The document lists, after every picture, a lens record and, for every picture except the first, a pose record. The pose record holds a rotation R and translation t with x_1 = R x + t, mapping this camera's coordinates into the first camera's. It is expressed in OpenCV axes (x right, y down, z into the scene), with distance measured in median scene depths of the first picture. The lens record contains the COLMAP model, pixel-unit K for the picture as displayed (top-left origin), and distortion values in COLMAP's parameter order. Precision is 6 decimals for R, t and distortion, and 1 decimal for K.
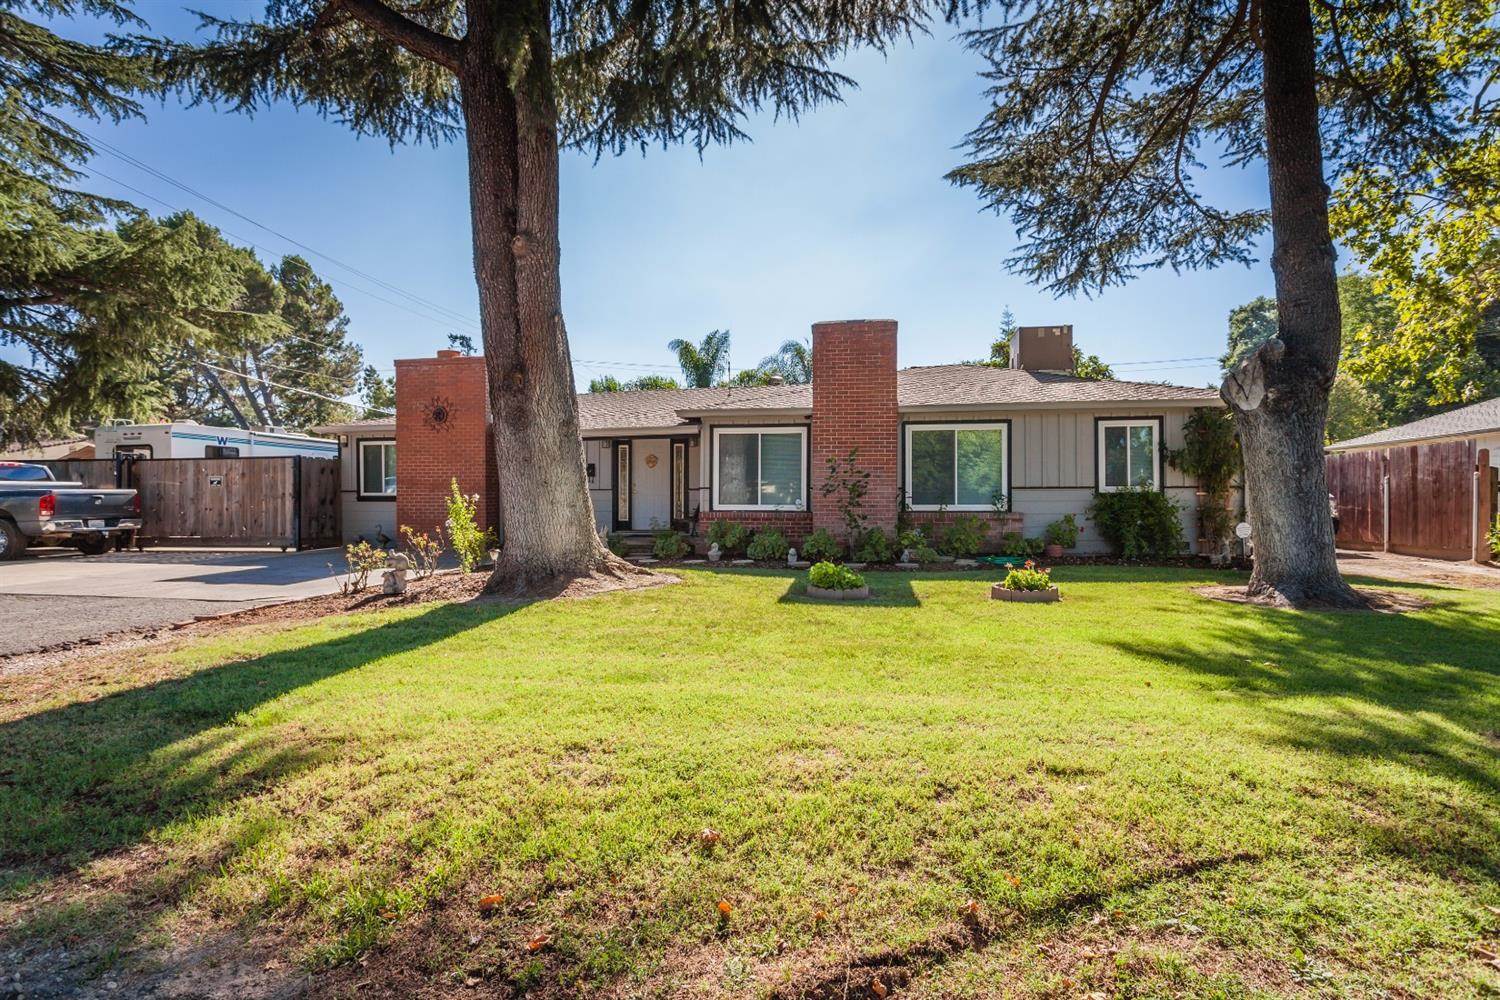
lens RADIAL K [[733.4, 0, 750.0], [0, 733.4, 500.0], [0, 0, 1]] dist [-0.024122, 0.009952]
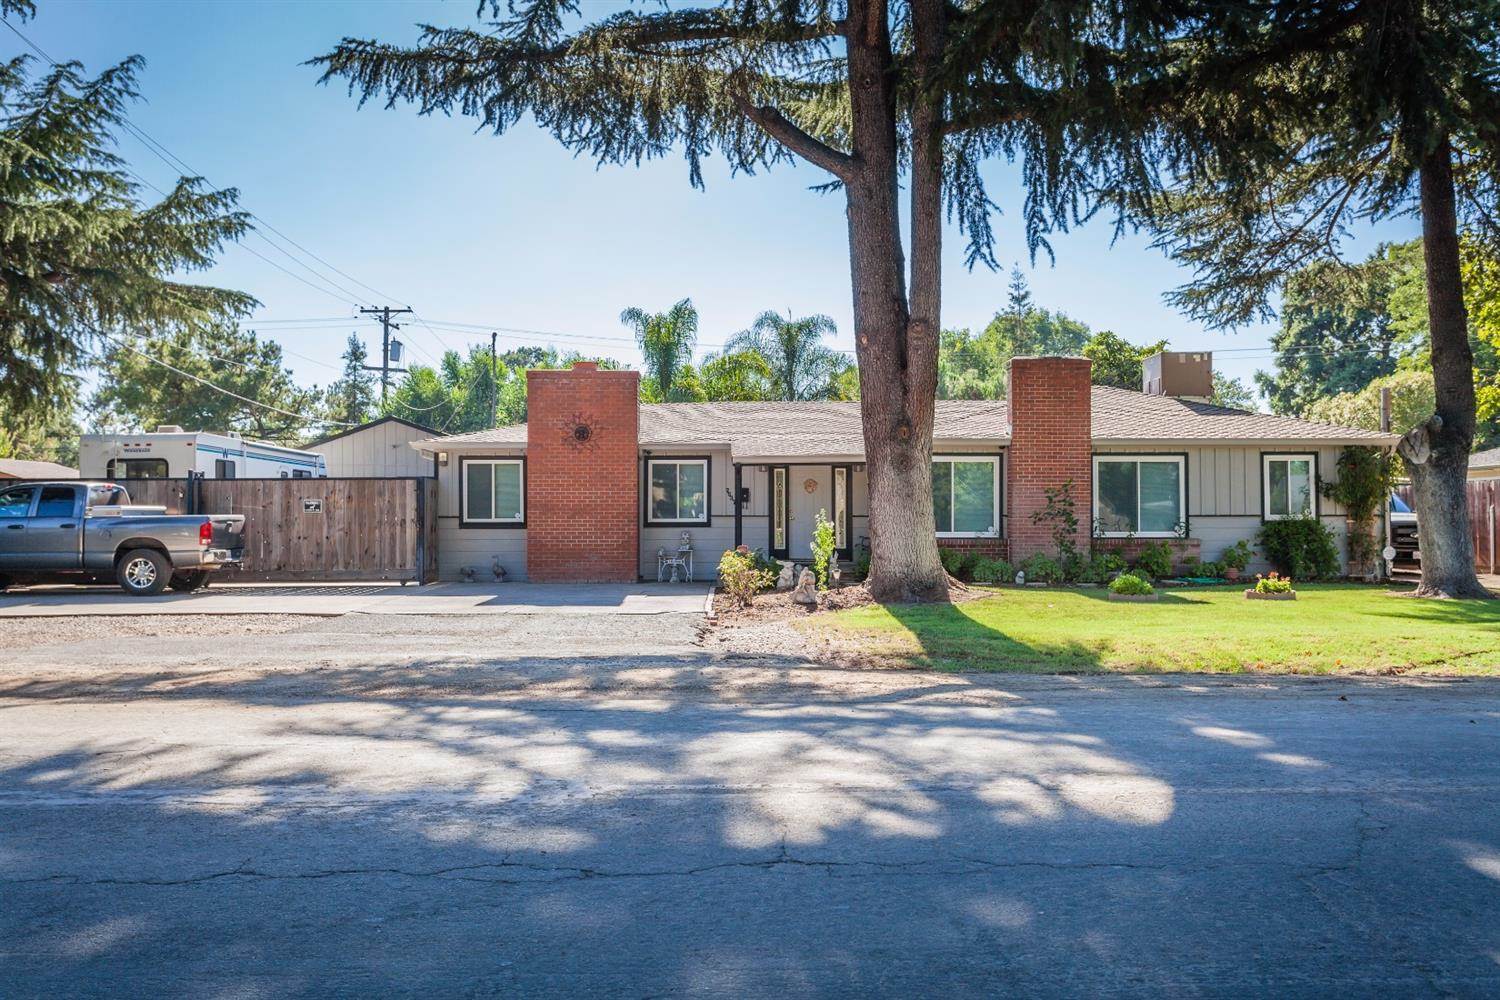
lens RADIAL K [[1200.2, 0, 750.0], [0, 1200.2, 500.0], [0, 0, 1]] dist [-0.024993, 0.007093]
pose [[0.983358, 0.004139, 0.181633, -0.597289], [-0.000100, 0.999753, -0.022241, -0.000731], [-0.181680, 0.021852, 0.983115, -0.614598]]
